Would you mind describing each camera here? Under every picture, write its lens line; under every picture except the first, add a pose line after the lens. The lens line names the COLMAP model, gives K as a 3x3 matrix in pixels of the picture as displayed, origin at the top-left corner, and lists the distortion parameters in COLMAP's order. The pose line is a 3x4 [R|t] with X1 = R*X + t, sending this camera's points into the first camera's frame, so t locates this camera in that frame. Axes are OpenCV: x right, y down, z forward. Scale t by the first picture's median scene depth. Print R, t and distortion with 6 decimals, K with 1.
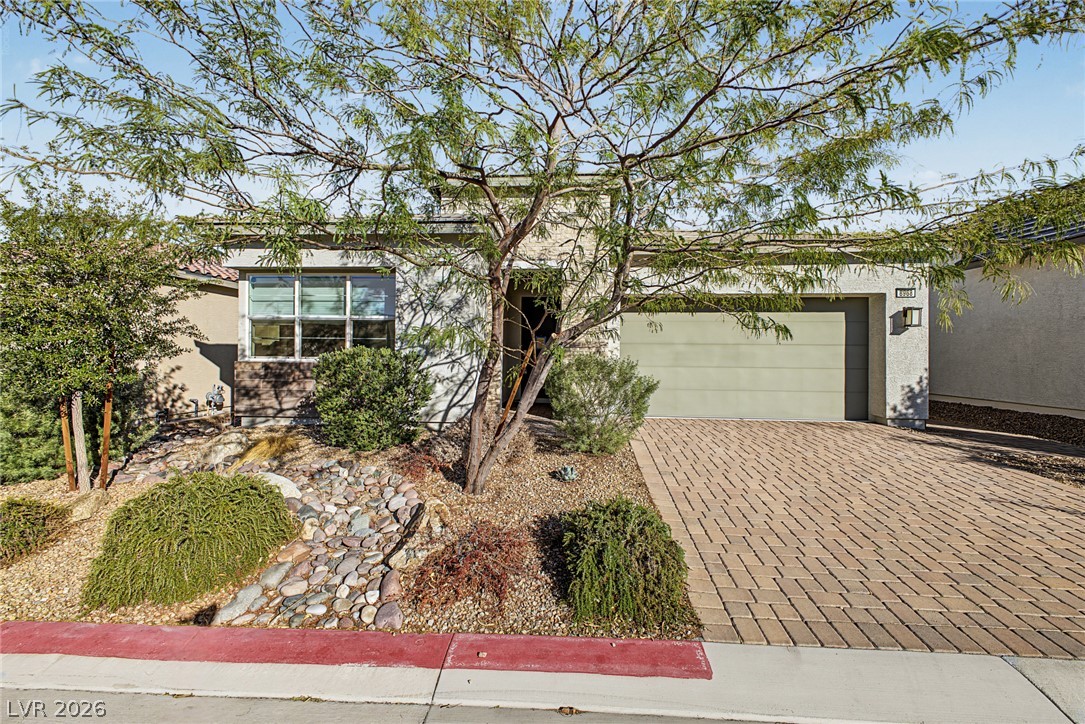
lens RADIAL K [[429.7, 0, 531.0], [0, 429.7, 356.8], [0, 0, 1]] dist [0.013486, -0.003932]
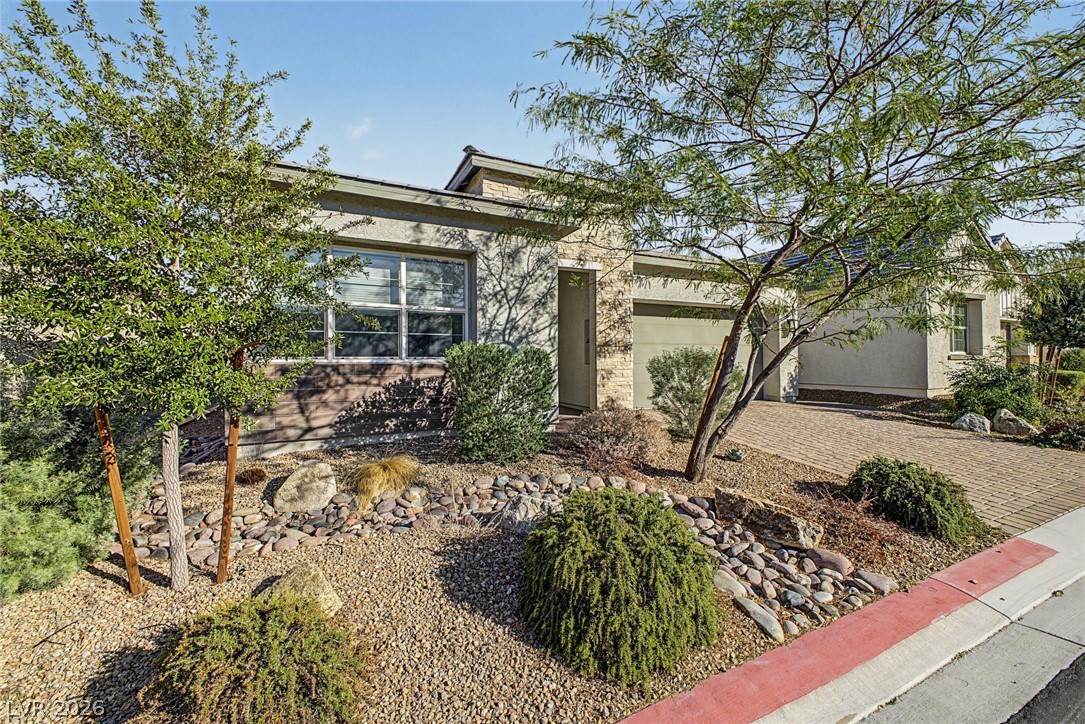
lens RADIAL K [[429.7, 0, 537.3], [0, 429.7, 358.1], [0, 0, 1]] dist [0.013486, -0.003932]
pose [[0.868354, -0.009444, 0.495855, -0.605260], [0.010314, 0.999946, 0.000983, 0.006582], [-0.495838, 0.004260, 0.868405, 0.173839]]
